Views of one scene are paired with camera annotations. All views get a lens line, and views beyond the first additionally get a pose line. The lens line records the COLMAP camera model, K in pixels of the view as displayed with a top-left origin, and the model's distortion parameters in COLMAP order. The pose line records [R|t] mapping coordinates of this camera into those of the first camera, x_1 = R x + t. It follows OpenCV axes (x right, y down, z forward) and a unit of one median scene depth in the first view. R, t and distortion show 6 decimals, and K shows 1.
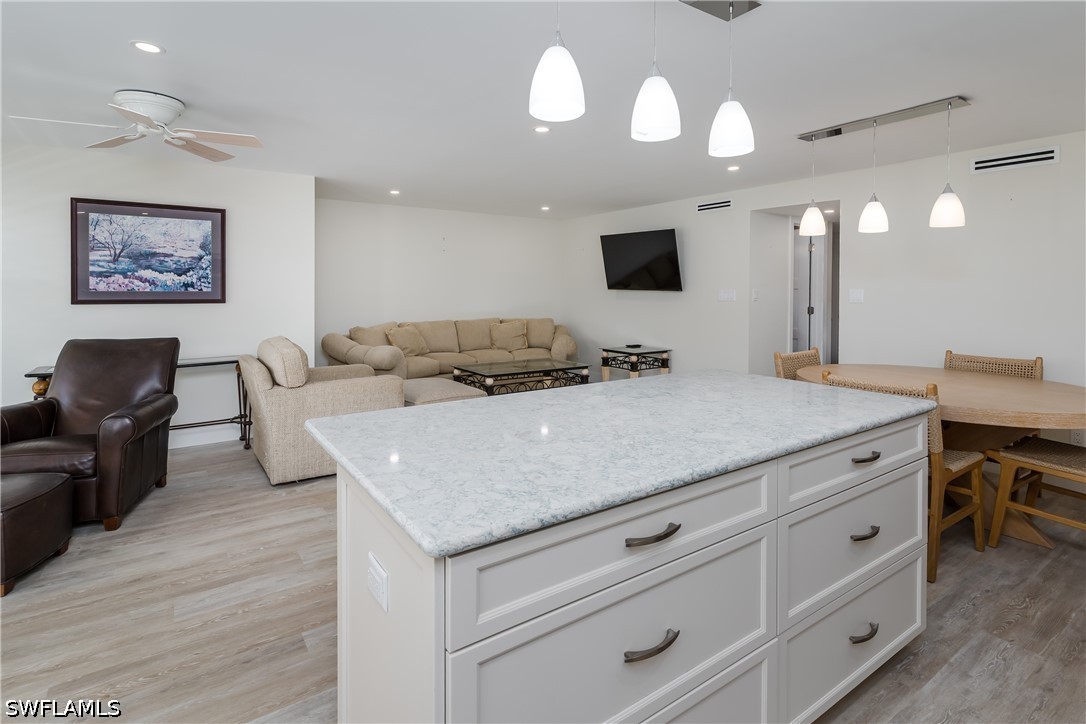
lens RADIAL K [[541.4, 0, 560.3], [0, 541.4, 299.0], [0, 0, 1]] dist [0.003260, -0.001299]
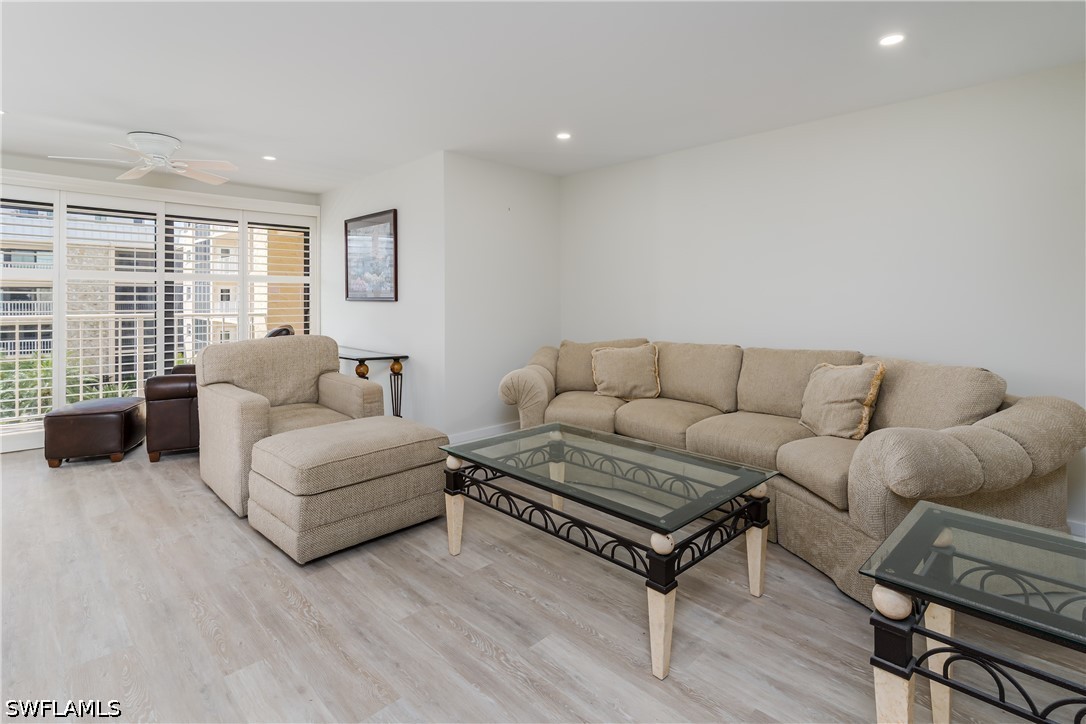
lens RADIAL K [[541.4, 0, 542.9], [0, 541.4, 299.7], [0, 0, 1]] dist [0.003260, -0.001299]
pose [[0.164641, 0.001720, -0.986352, 0.313795], [-0.018207, 0.999833, -0.001295, 0.001349], [0.986185, 0.018172, 0.164645, 0.813498]]
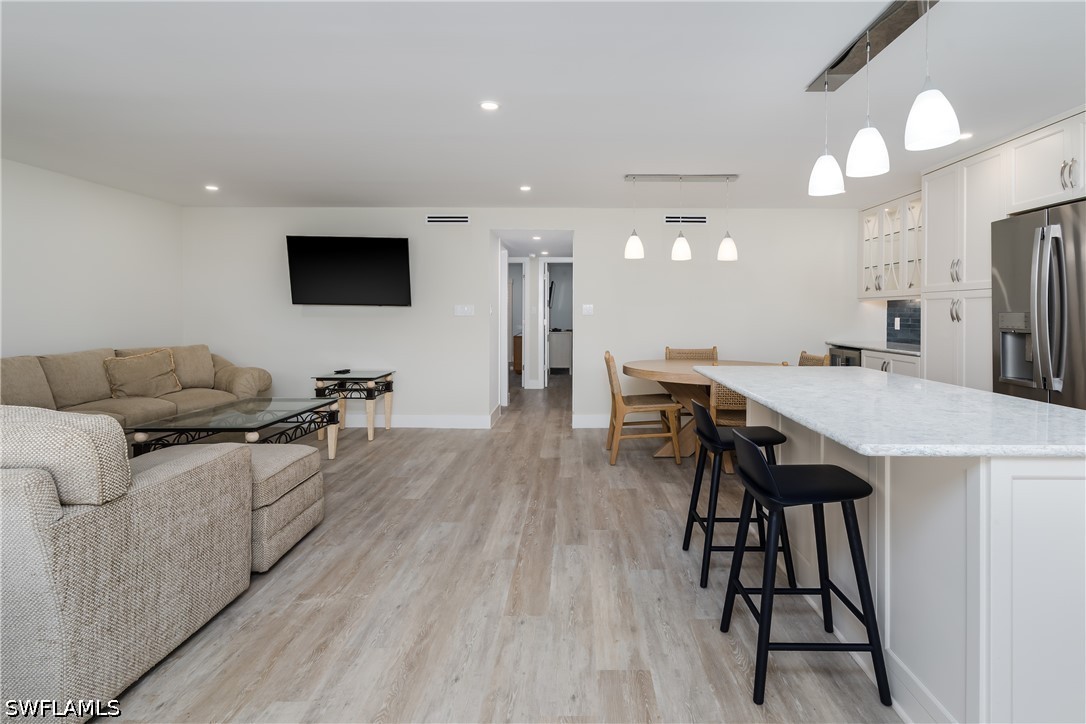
lens RADIAL K [[541.4, 0, 575.9], [0, 541.4, 311.3], [0, 0, 1]] dist [0.003260, -0.001299]
pose [[0.570070, -0.000354, 0.821596, -0.365611], [0.015796, 0.999820, -0.010530, 0.008611], [-0.821444, 0.018981, 0.569973, 0.234570]]
